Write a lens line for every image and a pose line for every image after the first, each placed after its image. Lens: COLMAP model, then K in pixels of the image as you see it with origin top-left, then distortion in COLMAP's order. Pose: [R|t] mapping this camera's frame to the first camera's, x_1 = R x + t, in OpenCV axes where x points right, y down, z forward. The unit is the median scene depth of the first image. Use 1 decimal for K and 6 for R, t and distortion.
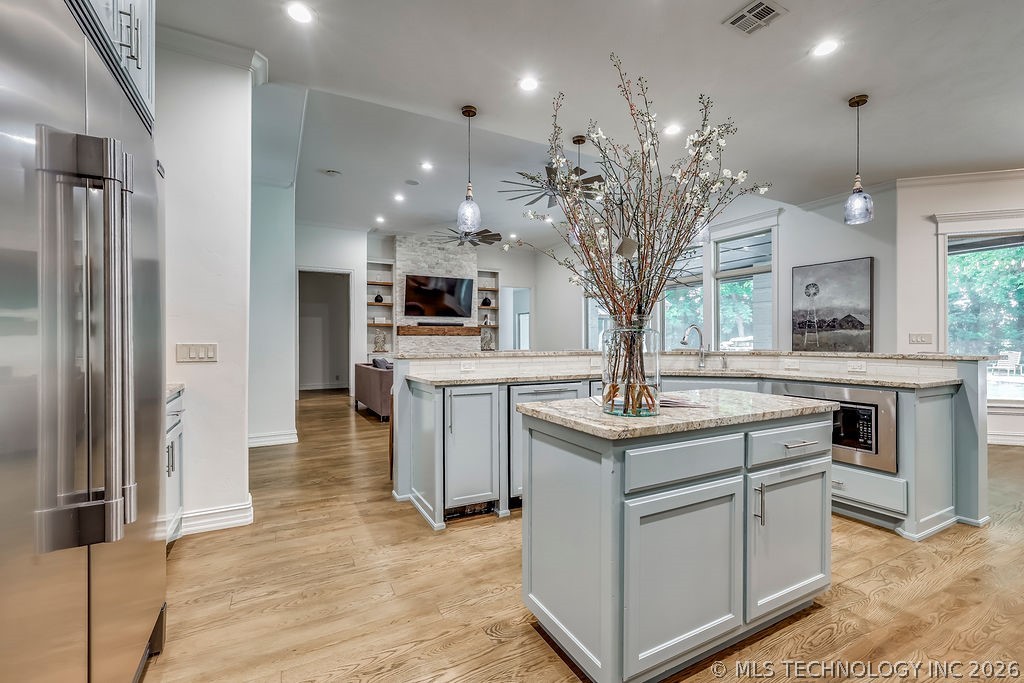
lens RADIAL K [[445.5, 0, 510.8], [0, 445.5, 340.7], [0, 0, 1]] dist [0.001930, 0.000922]
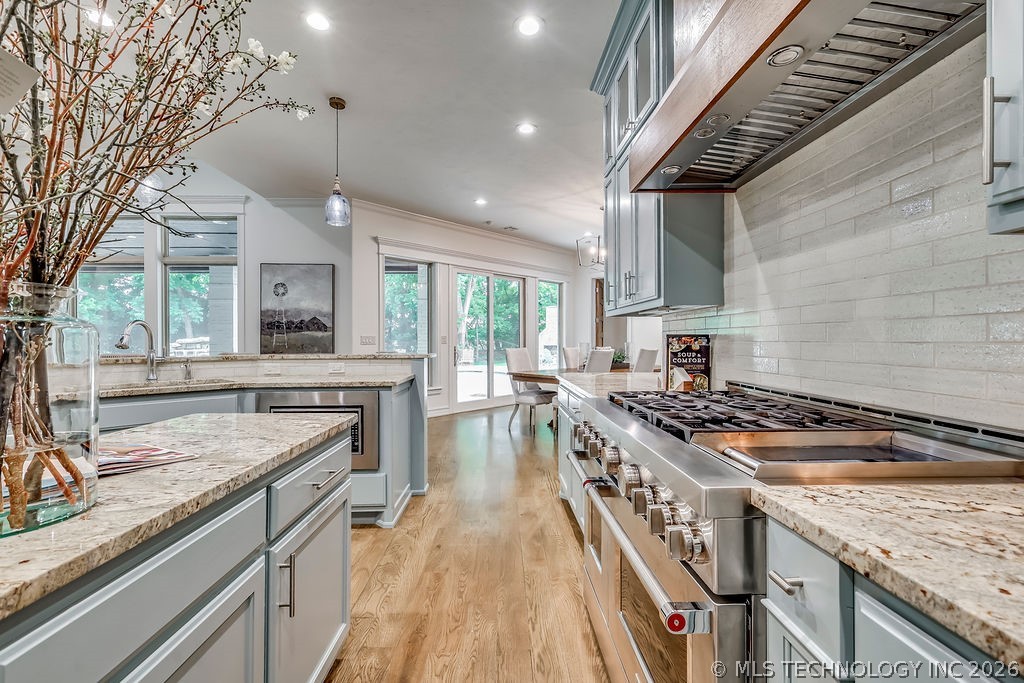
lens RADIAL K [[445.5, 0, 514.2], [0, 445.5, 339.4], [0, 0, 1]] dist [0.001930, 0.000922]
pose [[0.440765, 0.002259, 0.897619, 0.053053], [0.003323, 0.999986, -0.004148, -0.000869], [-0.897616, 0.004811, 0.440752, 0.199240]]
